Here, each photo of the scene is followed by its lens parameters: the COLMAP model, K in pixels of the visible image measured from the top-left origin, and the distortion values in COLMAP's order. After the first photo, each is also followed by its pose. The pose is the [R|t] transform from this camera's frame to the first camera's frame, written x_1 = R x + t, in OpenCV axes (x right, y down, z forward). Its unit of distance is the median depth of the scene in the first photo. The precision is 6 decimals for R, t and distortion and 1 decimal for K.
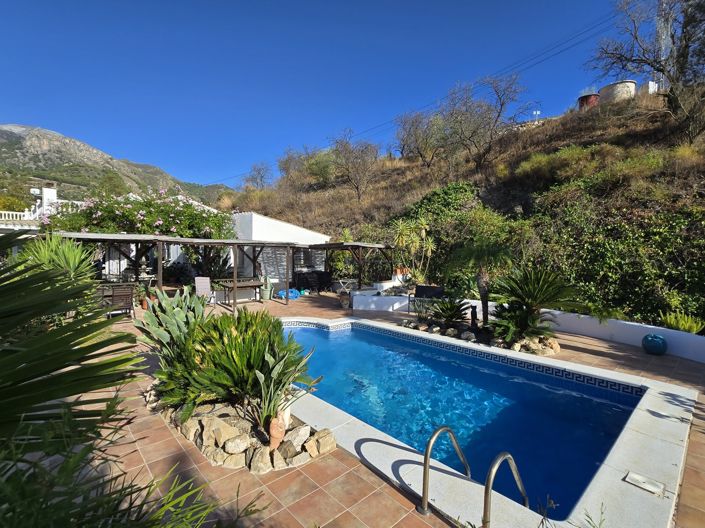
lens RADIAL K [[357.4, 0, 359.5], [0, 357.4, 265.3], [0, 0, 1]] dist [-0.004356, -0.000346]
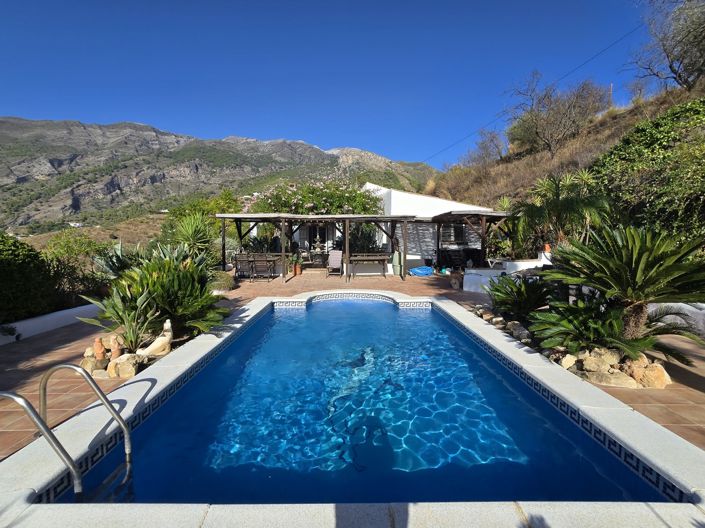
lens RADIAL K [[357.4, 0, 355.4], [0, 357.4, 262.3], [0, 0, 1]] dist [-0.004356, -0.000346]
pose [[0.721251, 0.028392, -0.692091, 0.310593], [-0.010589, 0.999495, 0.029968, 0.028085], [0.692592, -0.014286, 0.721188, 0.179372]]
